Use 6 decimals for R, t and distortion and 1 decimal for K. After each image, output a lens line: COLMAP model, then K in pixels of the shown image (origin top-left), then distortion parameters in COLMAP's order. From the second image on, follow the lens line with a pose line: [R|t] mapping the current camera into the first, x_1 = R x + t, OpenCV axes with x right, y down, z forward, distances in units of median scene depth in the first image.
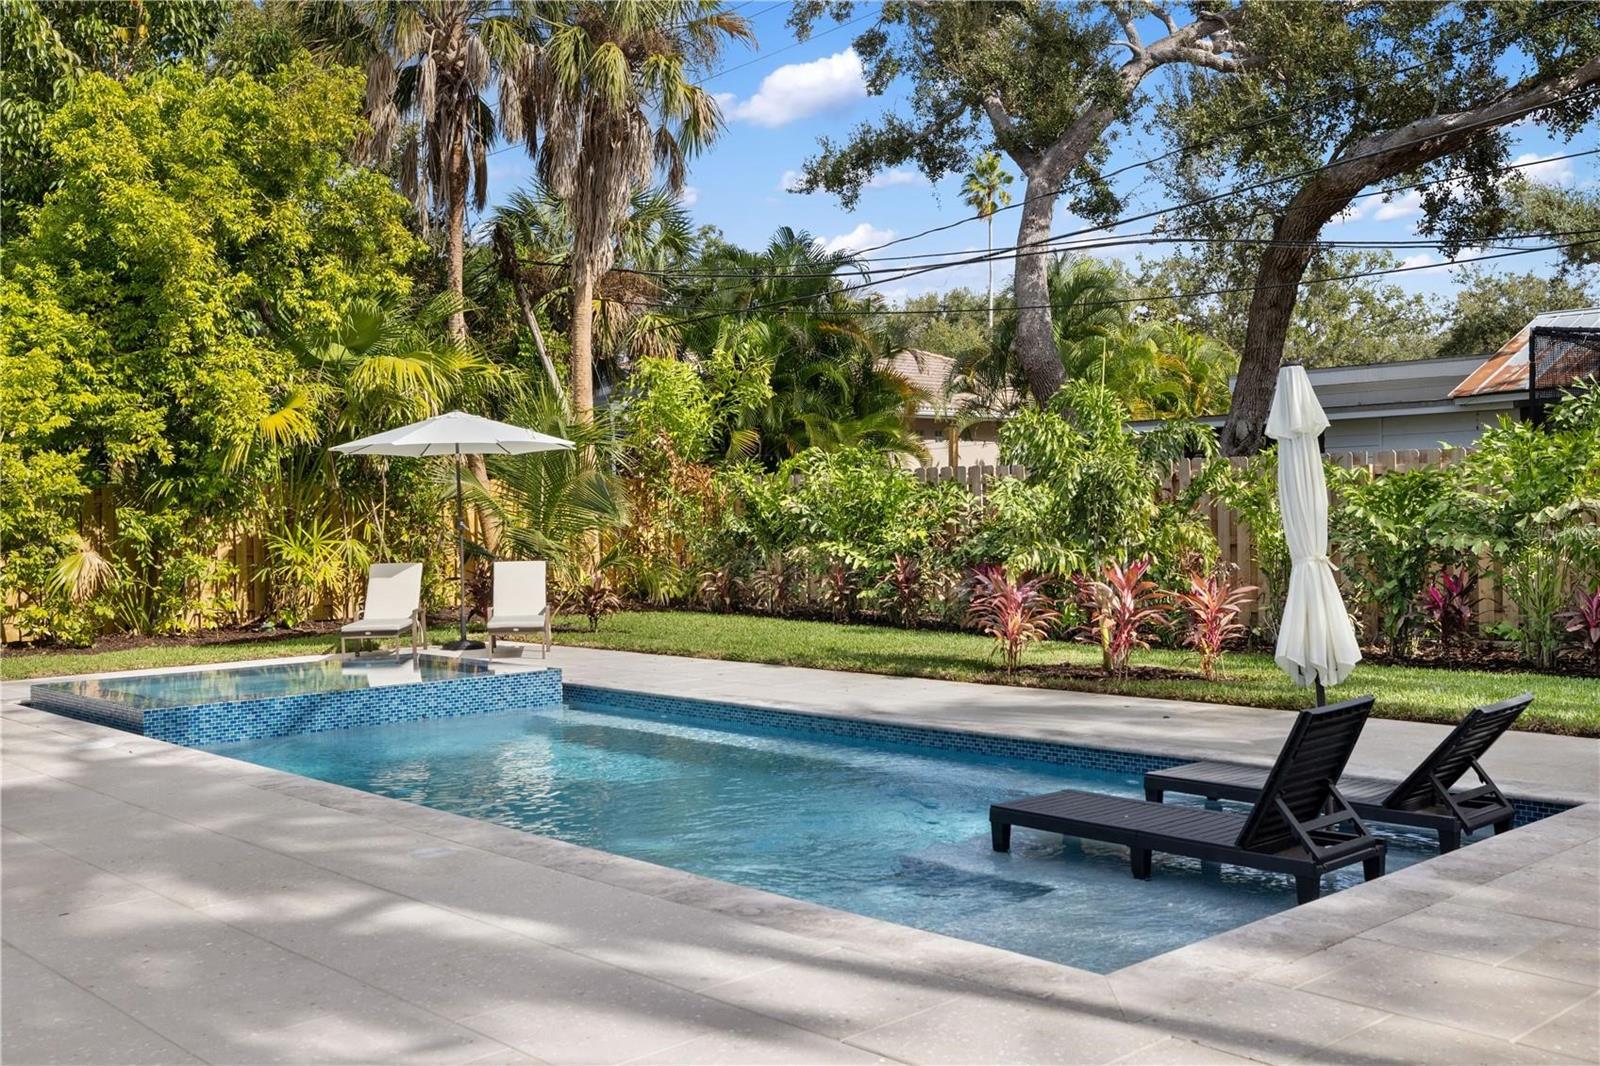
lens RADIAL K [[1576.5, 0, 797.0], [0, 1576.5, 529.2], [0, 0, 1]] dist [-0.014876, 0.000000]
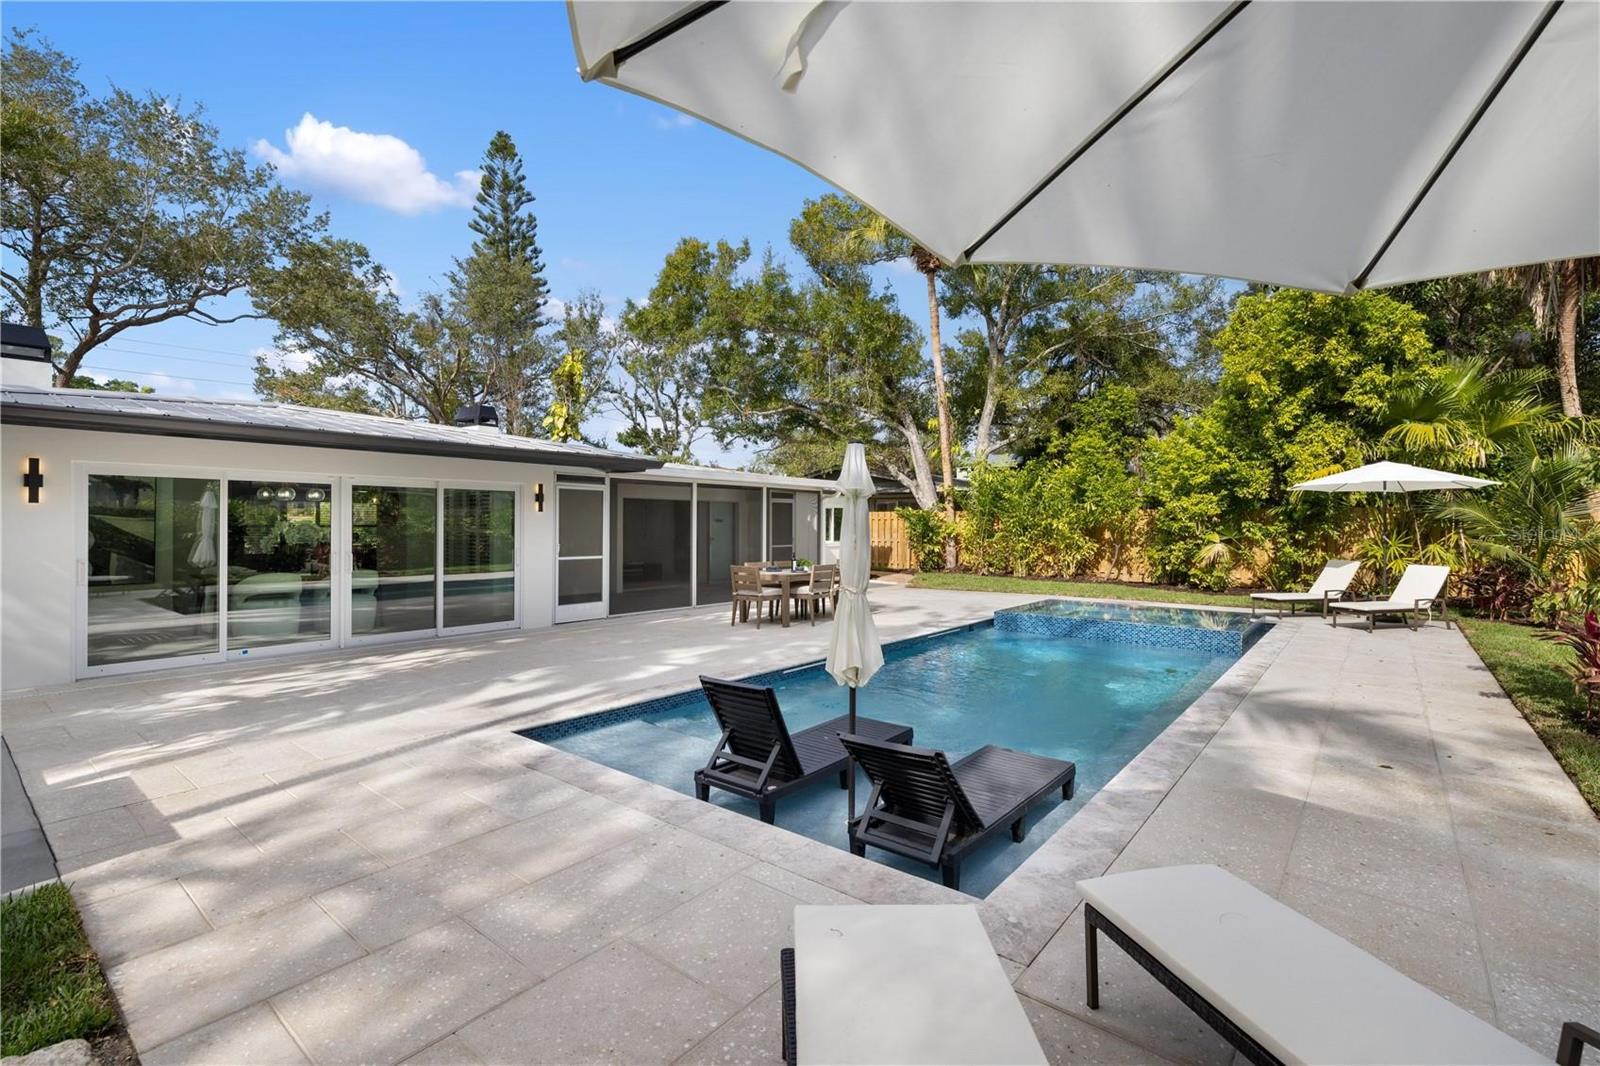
lens RADIAL K [[705.3, 0, 797.7], [0, 705.3, 528.5], [0, 0, 1]] dist [-0.002063, -0.000097]
pose [[0.141808, 0.028529, -0.989483, 0.349704], [-0.014156, 0.999541, 0.026790, -0.020195], [0.989793, 0.010208, 0.142147, 0.335328]]
